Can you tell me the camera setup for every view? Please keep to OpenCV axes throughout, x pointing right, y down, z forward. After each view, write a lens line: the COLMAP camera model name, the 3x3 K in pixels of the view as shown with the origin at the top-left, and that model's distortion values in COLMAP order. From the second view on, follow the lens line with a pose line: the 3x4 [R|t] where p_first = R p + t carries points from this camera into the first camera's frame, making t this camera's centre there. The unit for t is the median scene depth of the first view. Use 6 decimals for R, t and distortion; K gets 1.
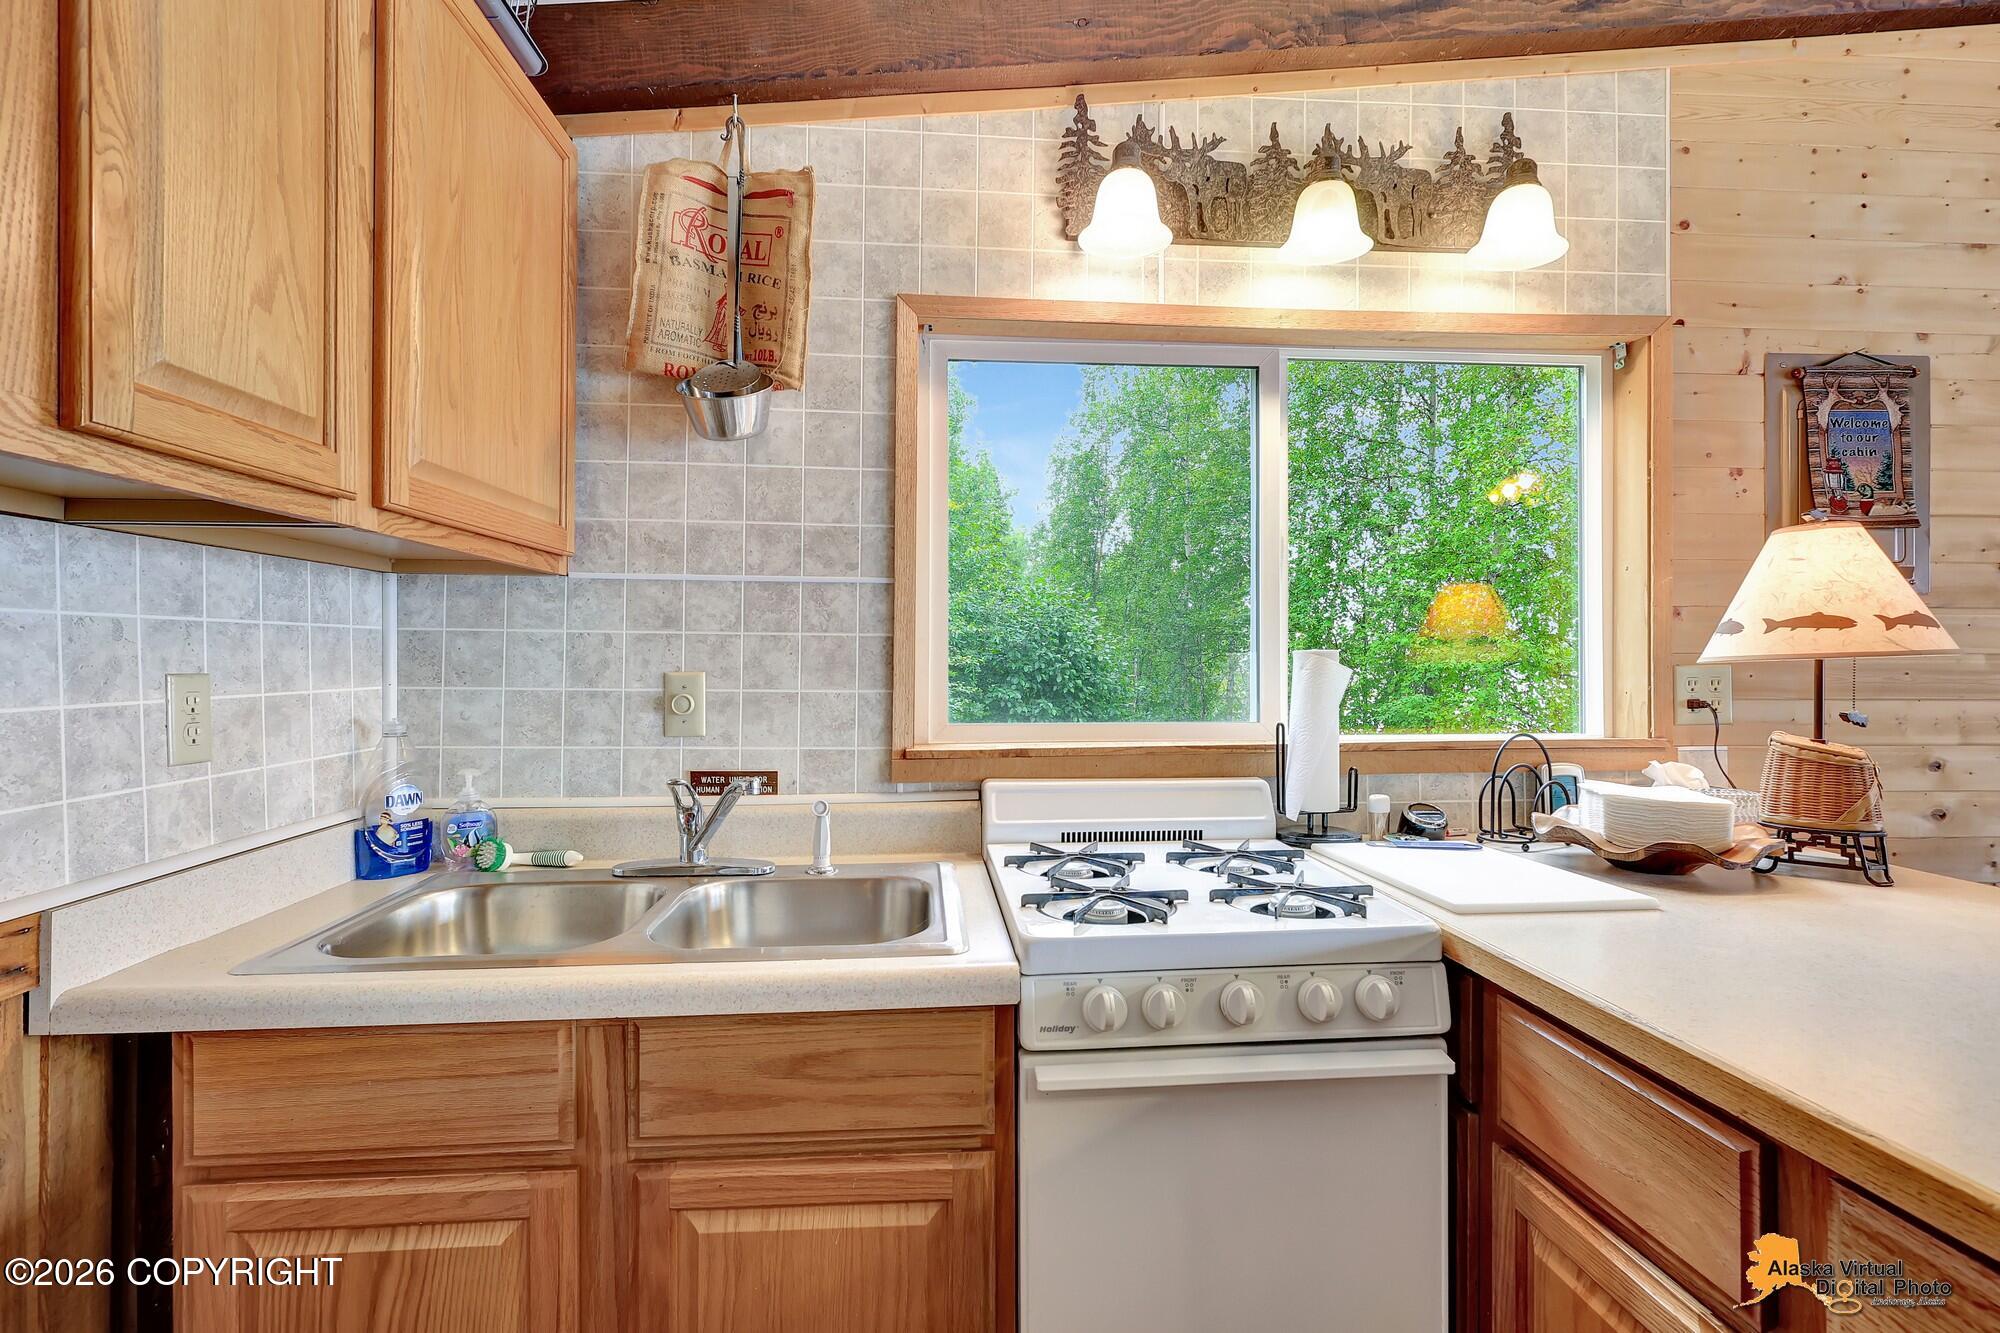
lens RADIAL K [[931.4, 0, 1012.1], [0, 931.4, 649.0], [0, 0, 1]] dist [-0.001398, 0.001474]
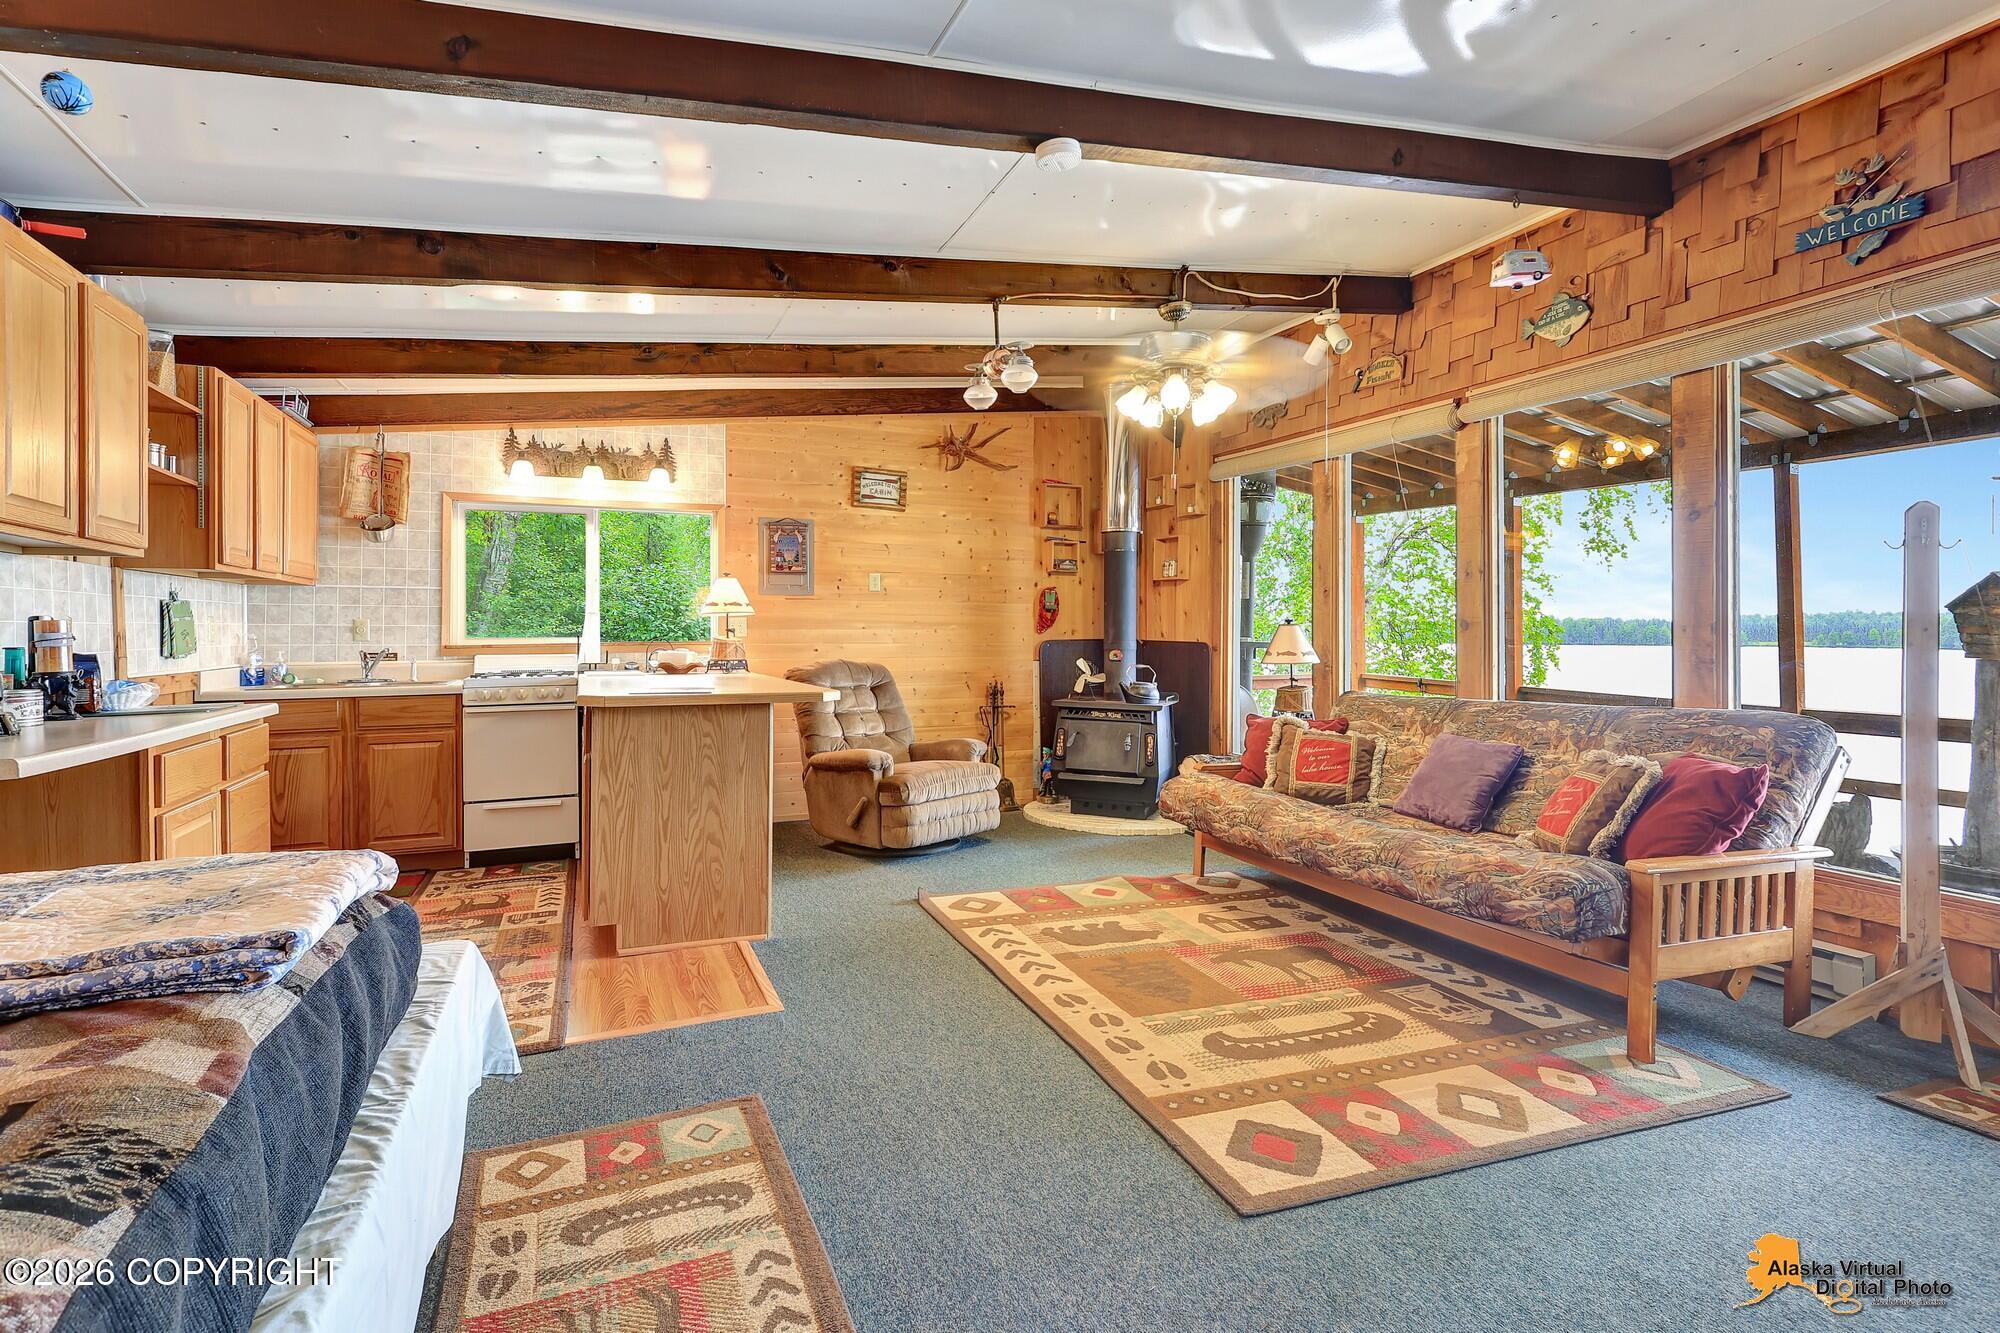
lens RADIAL K [[931.4, 0, 961.6], [0, 931.4, 626.6], [0, 0, 1]] dist [-0.001398, 0.001474]
pose [[0.957233, -0.000778, 0.289318, 0.603464], [-0.000102, 0.999995, 0.003027, 0.039312], [-0.289319, -0.002928, 0.957228, -2.333719]]
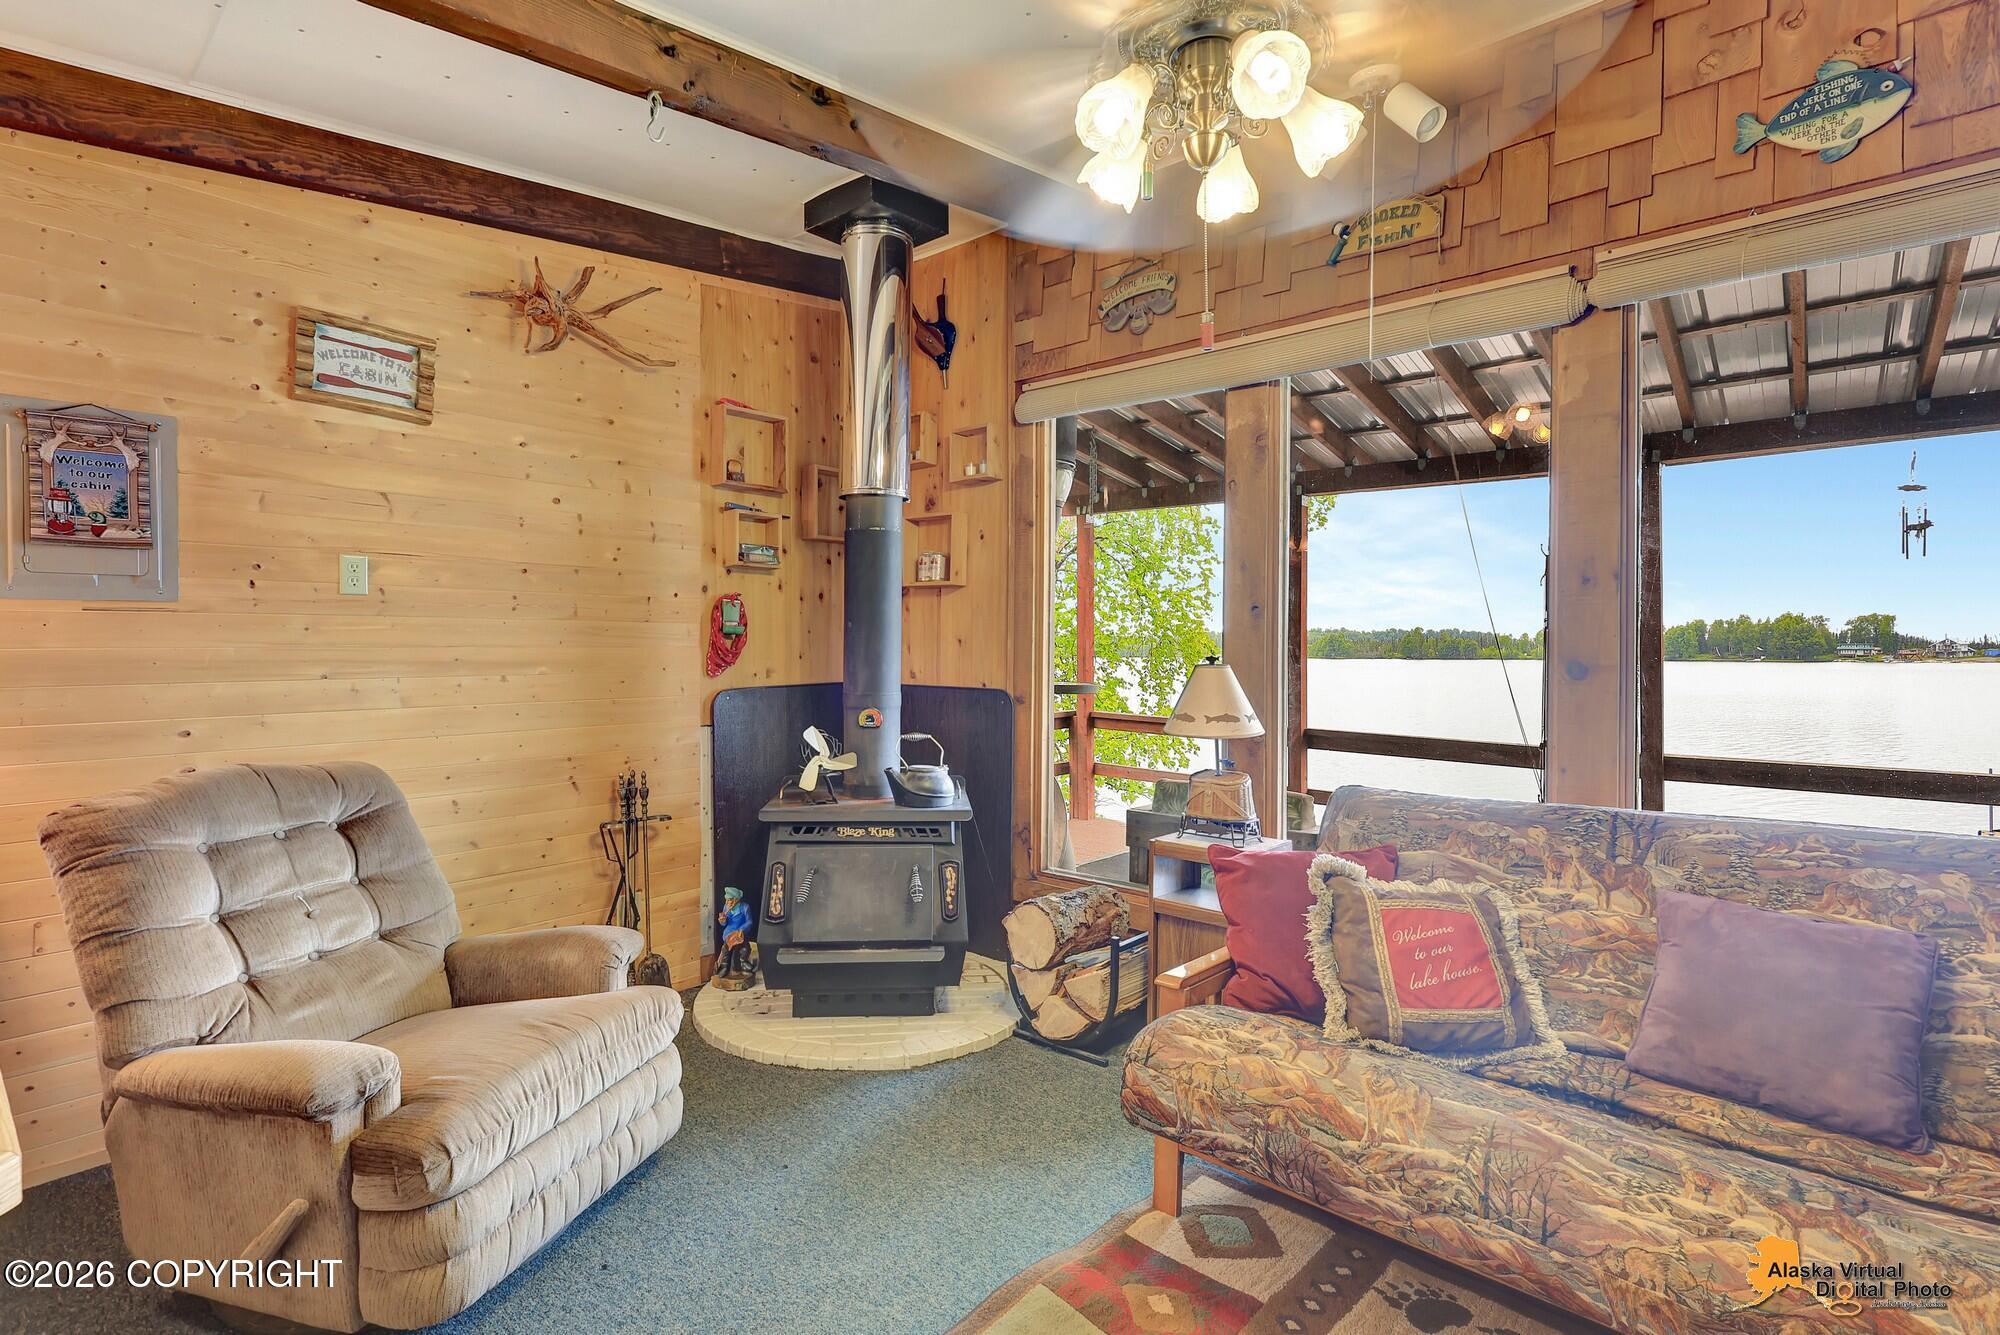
lens RADIAL K [[931.4, 0, 974.3], [0, 931.4, 641.1], [0, 0, 1]] dist [-0.001398, 0.001474]
pose [[0.720207, -0.003154, 0.693752, 0.963645], [0.002328, 0.999995, 0.002130, -0.004122], [-0.693755, 0.000081, 0.720211, -0.765216]]
